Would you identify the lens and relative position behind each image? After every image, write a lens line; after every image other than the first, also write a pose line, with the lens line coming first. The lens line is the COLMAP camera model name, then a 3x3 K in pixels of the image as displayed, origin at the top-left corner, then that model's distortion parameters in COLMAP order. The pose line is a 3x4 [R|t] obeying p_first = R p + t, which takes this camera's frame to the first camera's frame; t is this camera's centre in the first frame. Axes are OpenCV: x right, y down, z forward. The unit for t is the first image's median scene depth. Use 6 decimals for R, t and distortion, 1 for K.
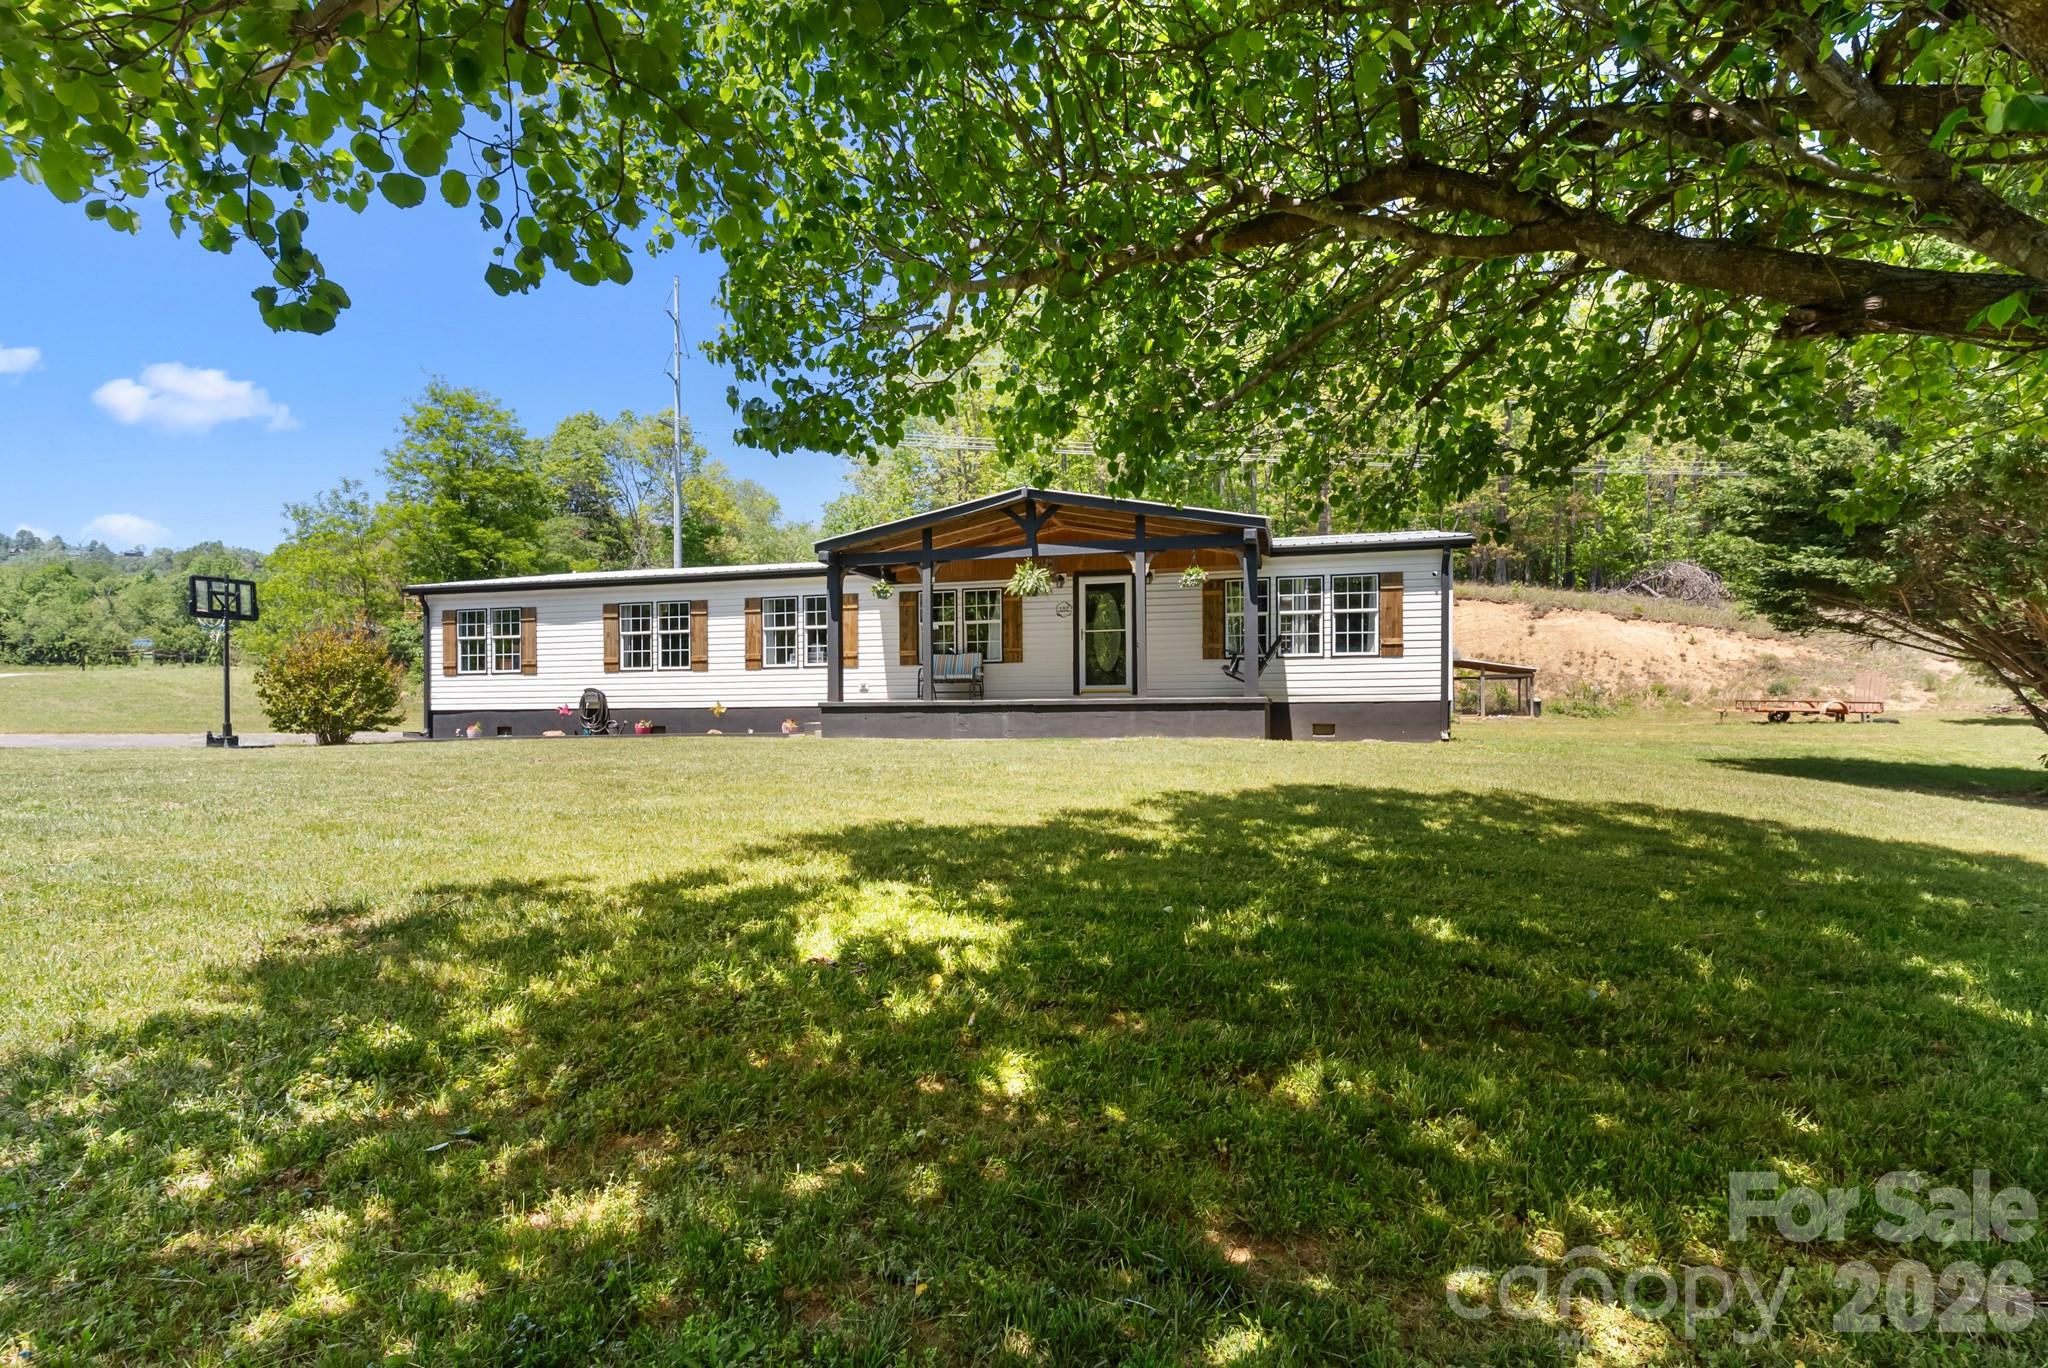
lens RADIAL K [[1025.3, 0, 1024.1], [0, 1025.3, 700.0], [0, 0, 1]] dist [-0.002089, -0.000587]
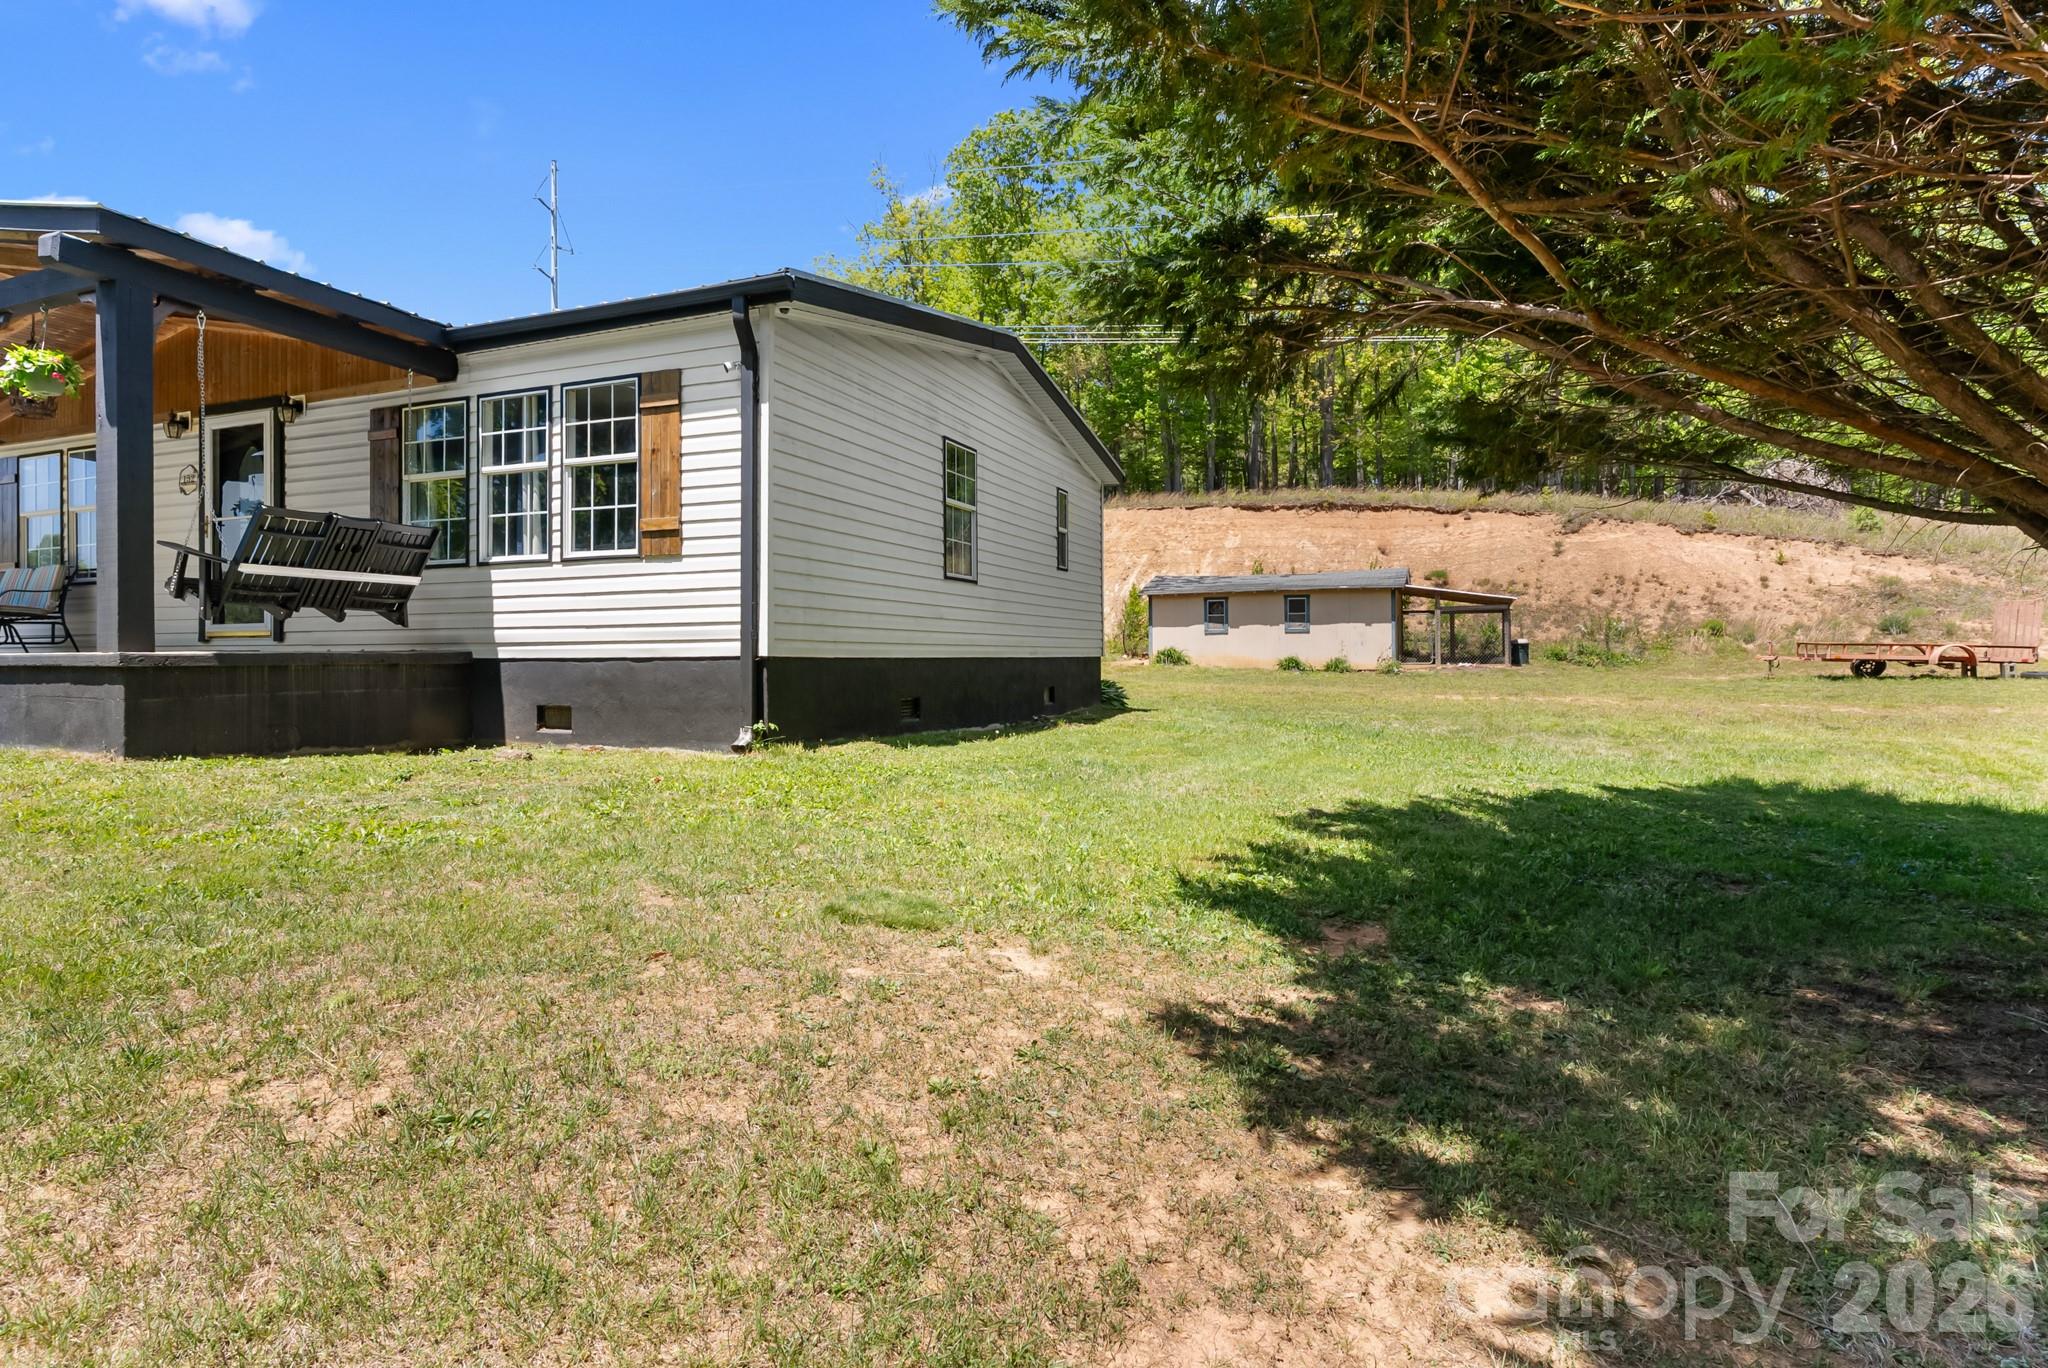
lens RADIAL K [[1025.3, 0, 1025.7], [0, 1025.3, 636.9], [0, 0, 1]] dist [-0.002089, -0.000587]
pose [[0.992328, -0.001251, -0.123624, 0.300091], [0.001149, 0.999999, -0.000894, -0.003745], [0.123625, 0.000746, 0.992329, 0.300174]]
